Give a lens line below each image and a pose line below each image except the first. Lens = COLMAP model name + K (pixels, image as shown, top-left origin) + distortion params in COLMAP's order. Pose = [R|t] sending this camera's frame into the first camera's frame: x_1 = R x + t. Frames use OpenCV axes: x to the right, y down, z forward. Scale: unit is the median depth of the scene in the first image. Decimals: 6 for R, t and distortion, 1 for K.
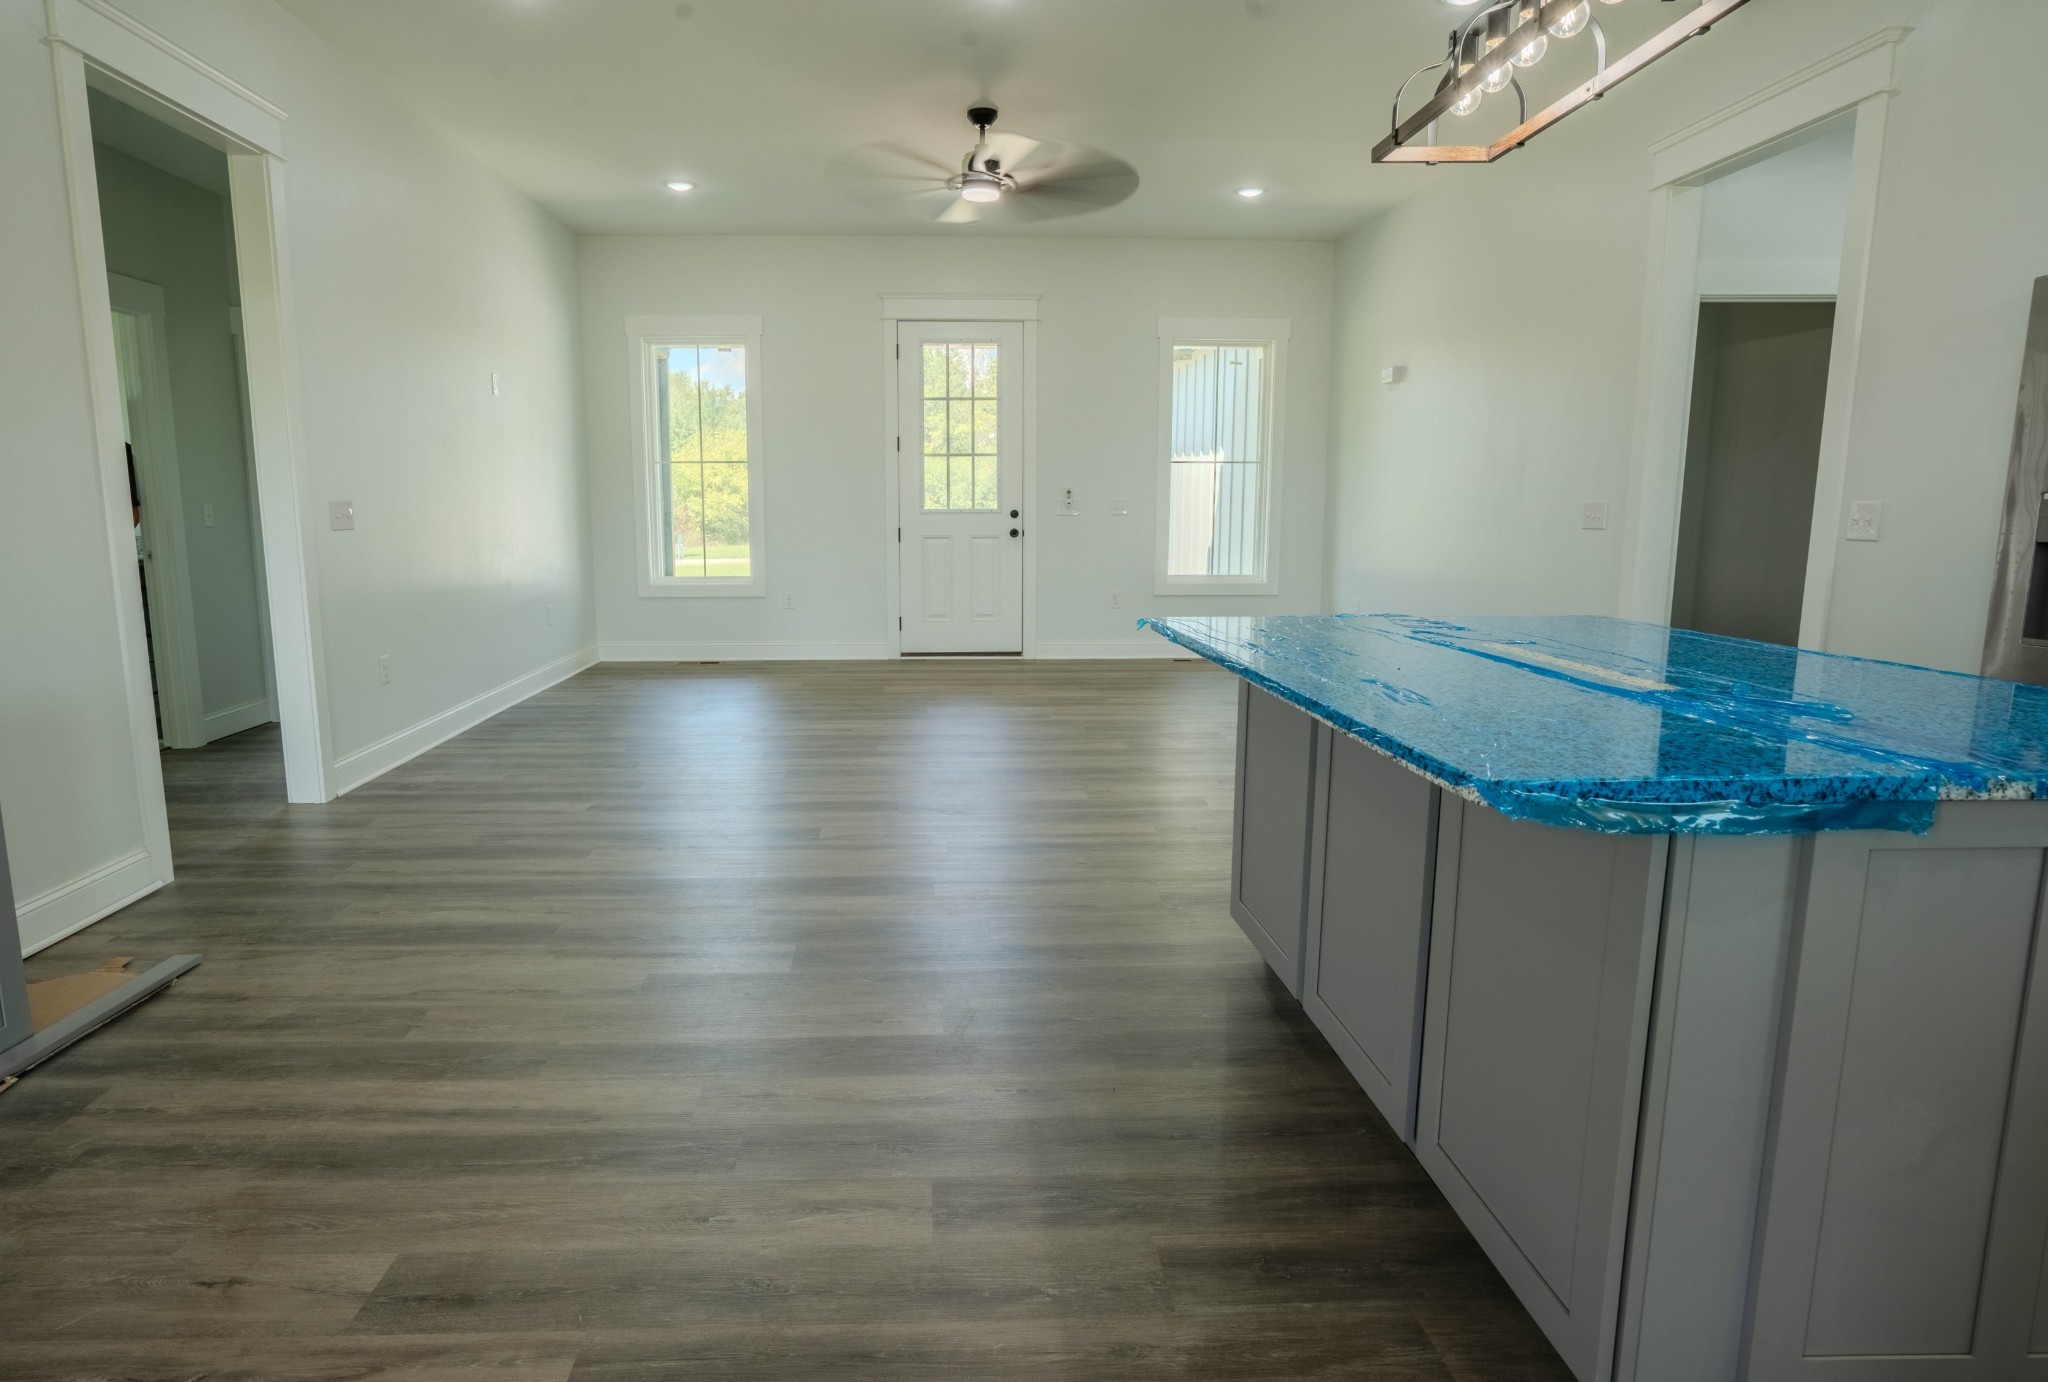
lens RADIAL K [[1178.2, 0, 1028.5], [0, 1178.2, 678.0], [0, 0, 1]] dist [-0.005274, 0.001088]
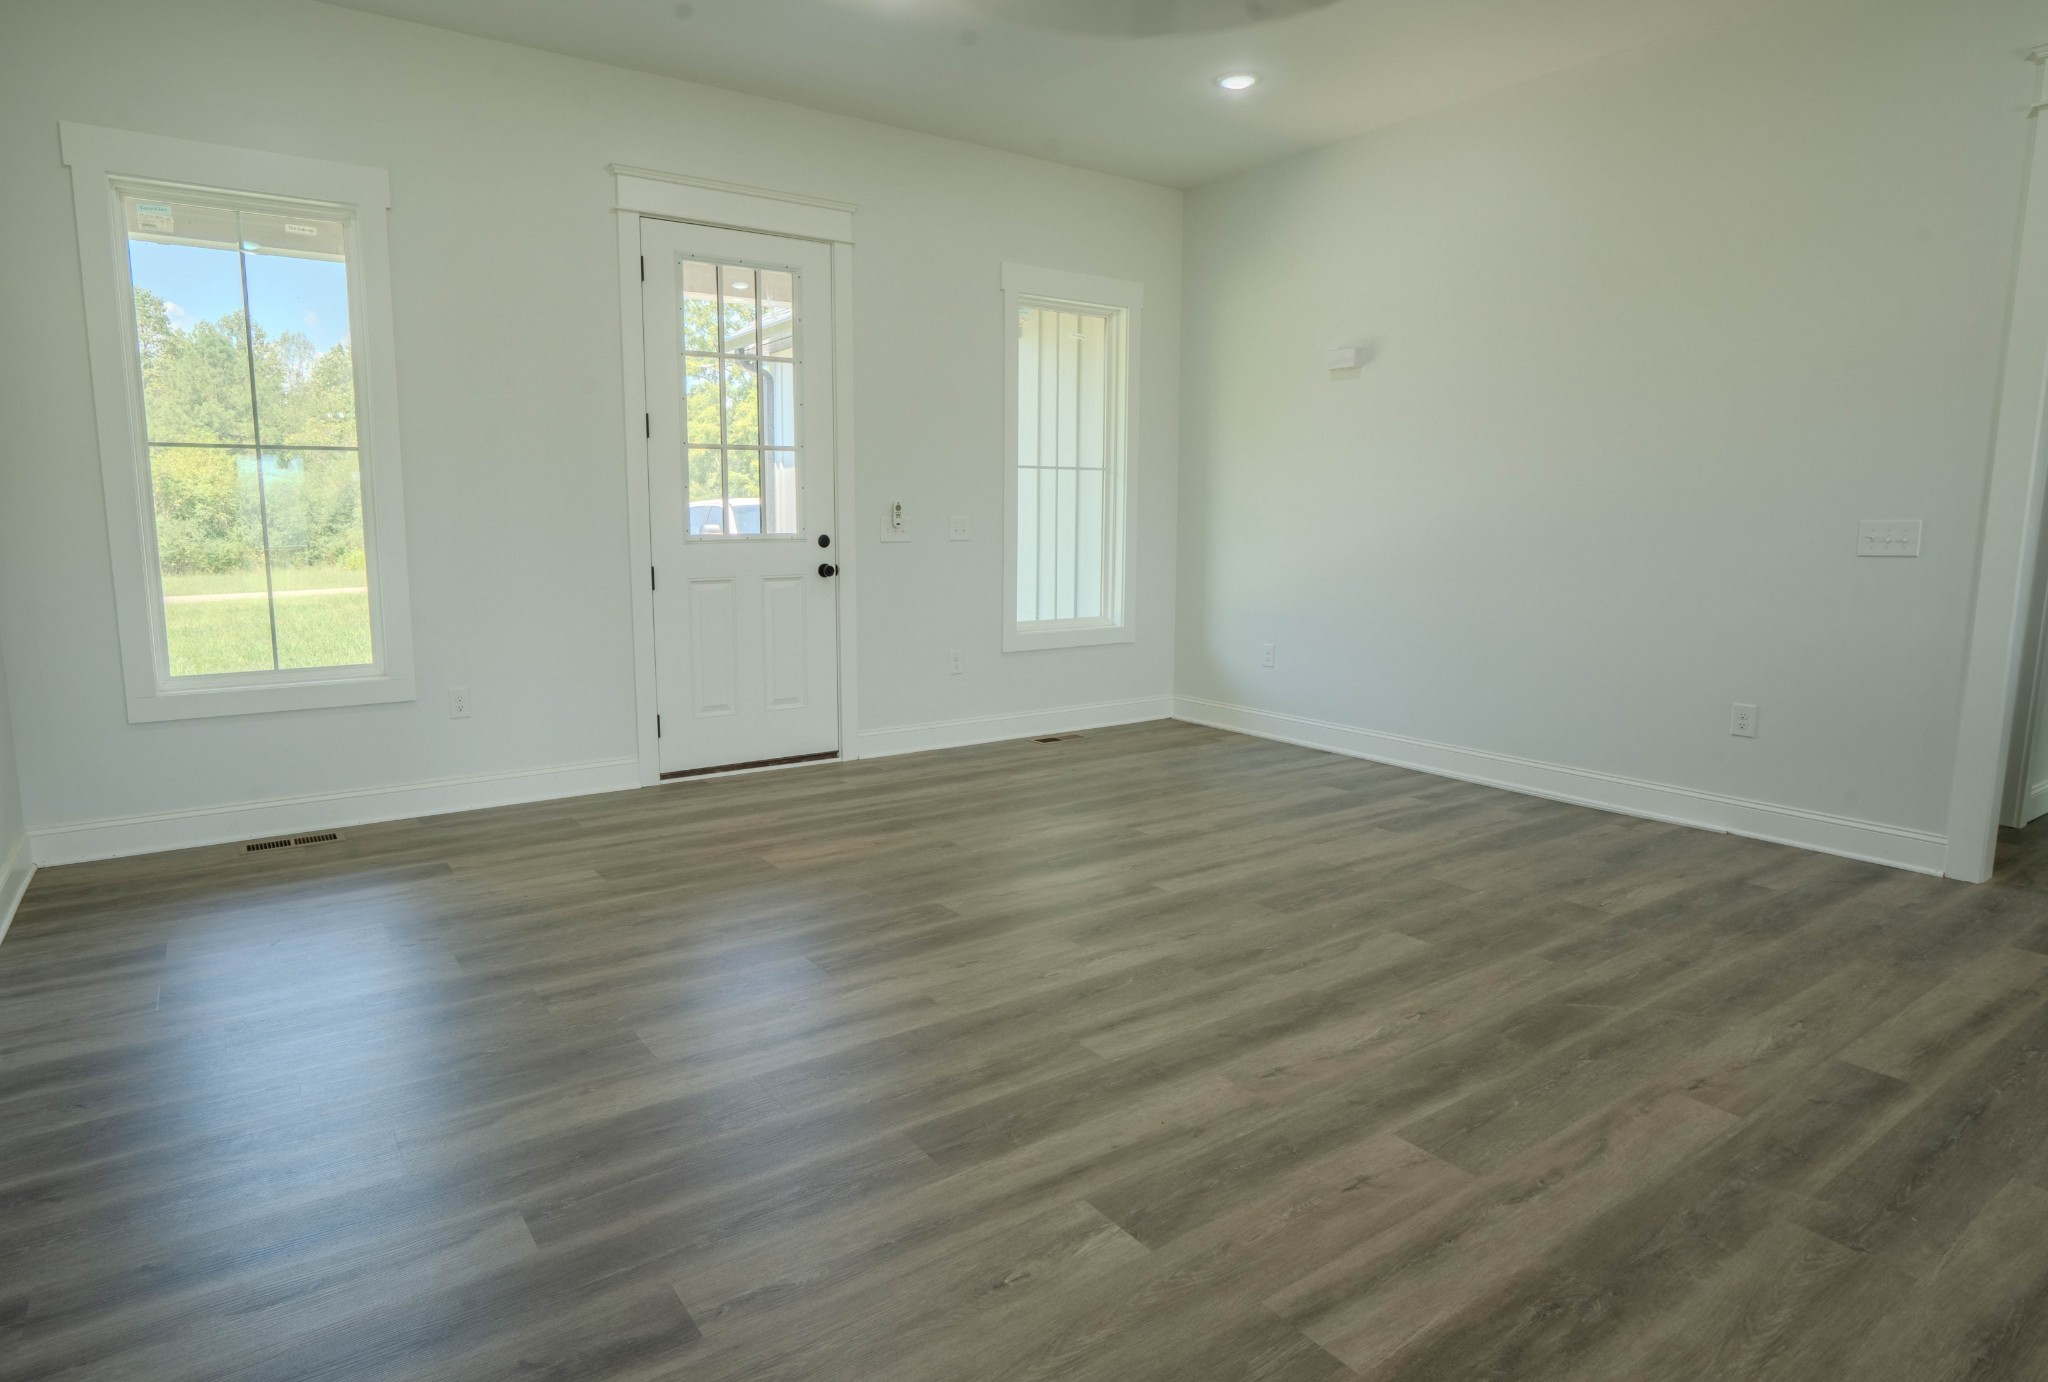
lens RADIAL K [[1178.2, 0, 1017.6], [0, 1178.2, 679.8], [0, 0, 1]] dist [-0.005274, 0.001088]
pose [[0.844954, -0.076953, 0.529274, -0.270527], [0.084124, 0.996399, 0.010572, -0.061108], [-0.528182, 0.035592, 0.848385, 0.397064]]
